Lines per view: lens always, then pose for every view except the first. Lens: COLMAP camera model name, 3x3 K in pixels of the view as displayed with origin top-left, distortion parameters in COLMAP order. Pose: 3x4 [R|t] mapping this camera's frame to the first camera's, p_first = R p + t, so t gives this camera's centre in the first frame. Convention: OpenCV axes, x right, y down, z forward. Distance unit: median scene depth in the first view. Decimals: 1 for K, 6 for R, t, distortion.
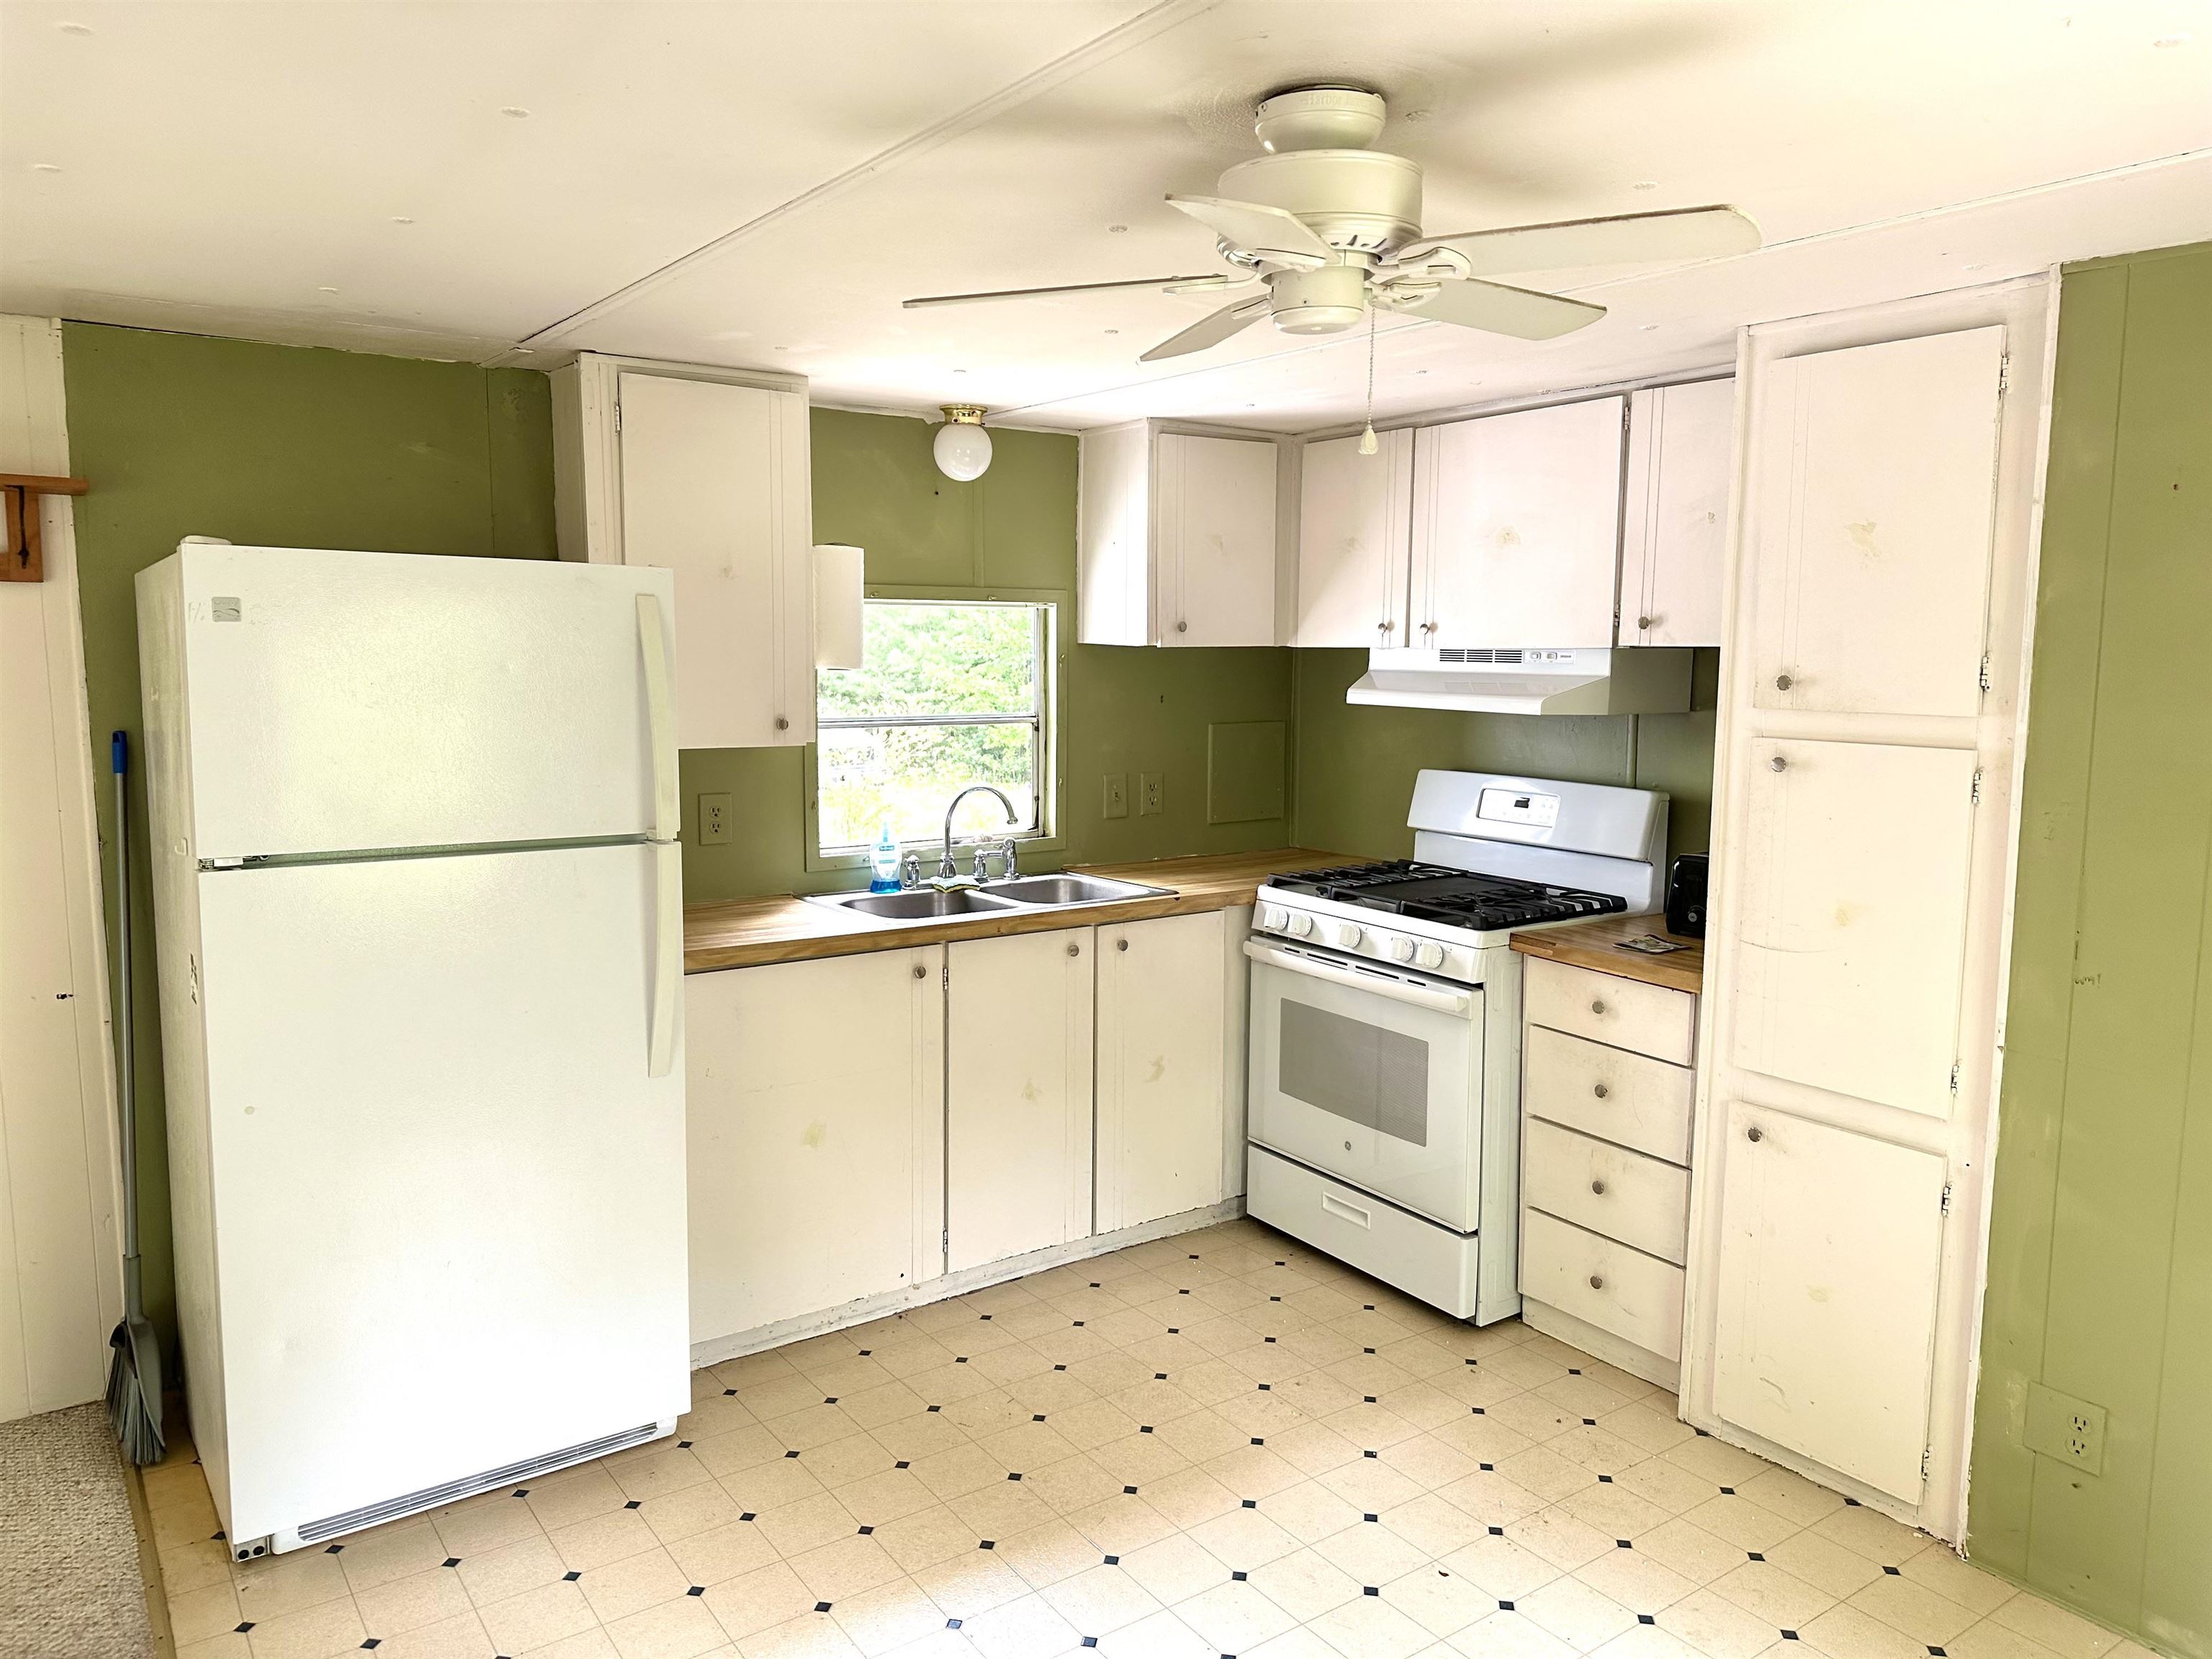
lens RADIAL K [[1569.8, 0, 1052.9], [0, 1569.8, 811.7], [0, 0, 1]] dist [0.155401, -0.194160]
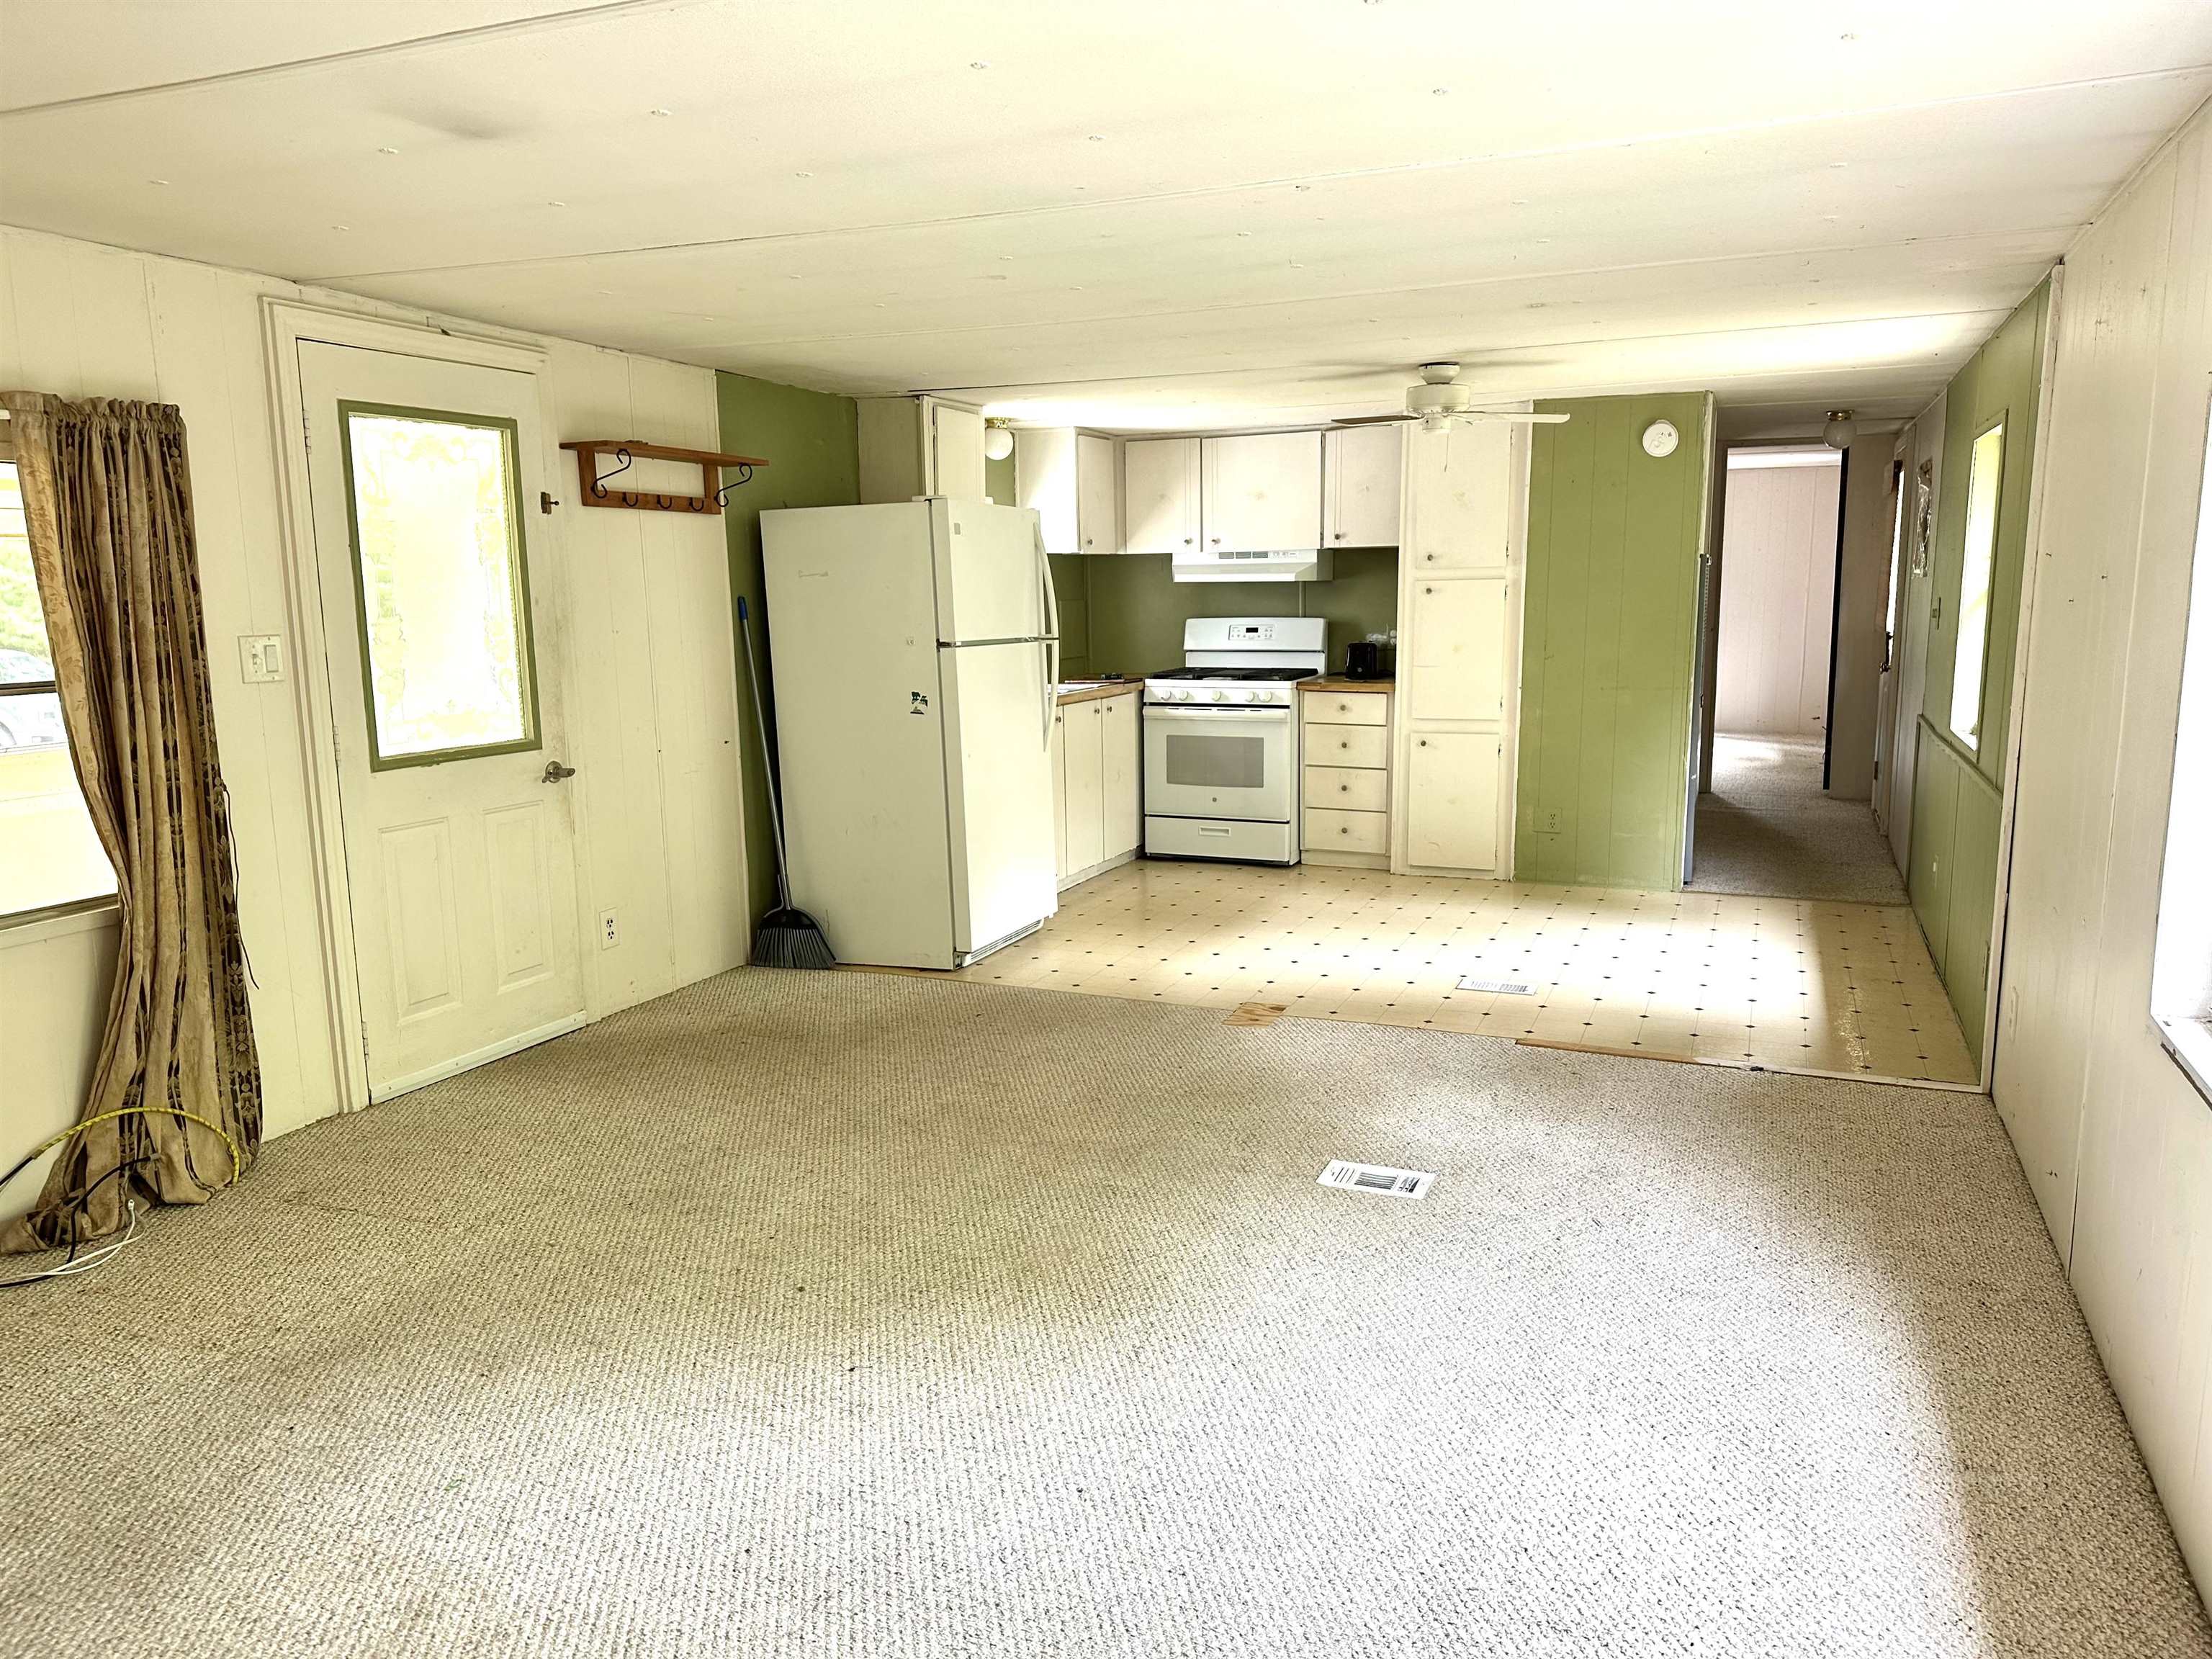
lens RADIAL K [[1549.3, 0, 1096.8], [0, 1549.3, 836.9], [0, 0, 1]] dist [0.128338, -0.173920]
pose [[0.845854, -0.102999, 0.523376, -1.050169], [0.076290, 0.994453, 0.072410, 0.109775], [-0.527931, -0.021320, 0.849020, -0.645428]]
